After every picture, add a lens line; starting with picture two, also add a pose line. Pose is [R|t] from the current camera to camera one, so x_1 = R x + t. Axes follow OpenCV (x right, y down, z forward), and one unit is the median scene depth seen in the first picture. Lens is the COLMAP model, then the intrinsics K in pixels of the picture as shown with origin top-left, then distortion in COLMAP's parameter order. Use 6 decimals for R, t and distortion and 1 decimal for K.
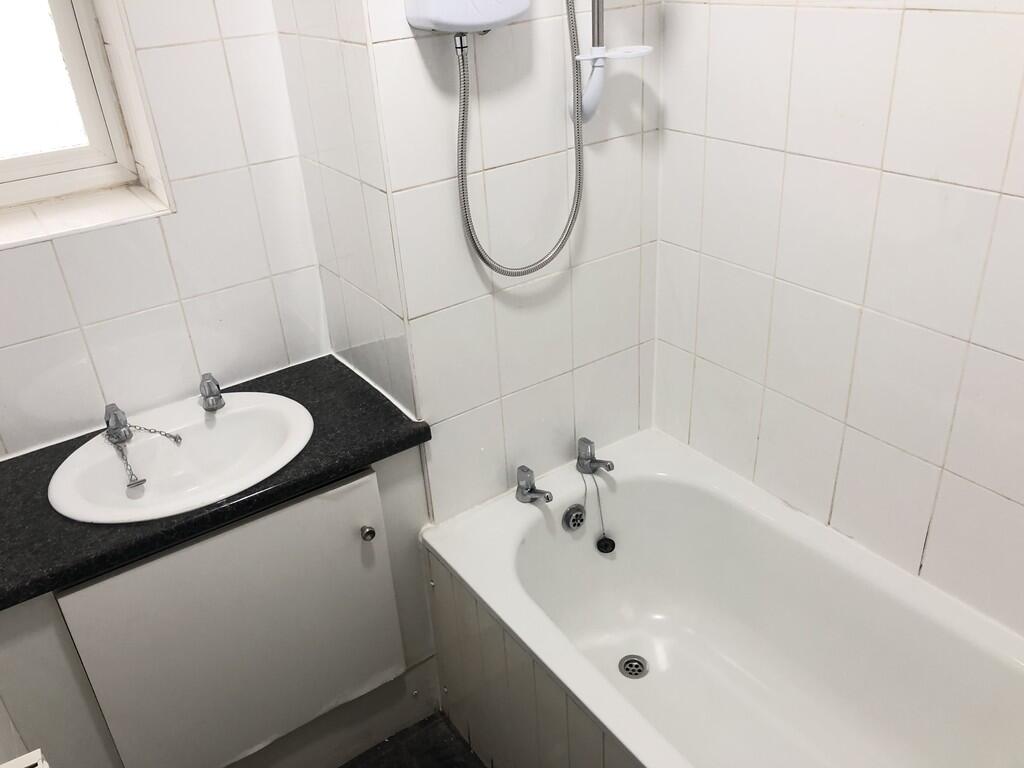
lens RADIAL K [[838.1, 0, 505.5], [0, 838.1, 385.4], [0, 0, 1]] dist [0.036397, -0.041294]
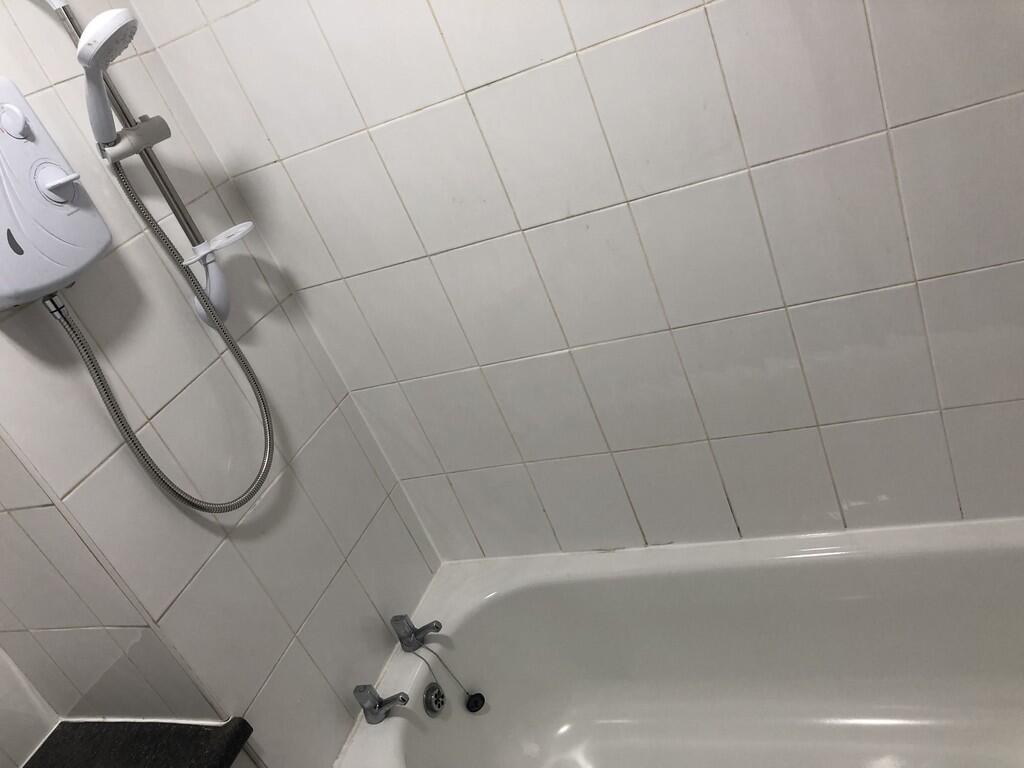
lens RADIAL K [[838.1, 0, 514.8], [0, 838.1, 384.3], [0, 0, 1]] dist [0.036397, -0.041294]
pose [[0.768736, -0.480976, 0.421553, -0.078087], [0.543645, 0.838603, -0.034566, -0.052168], [-0.336890, 0.255747, 0.906145, 0.086981]]
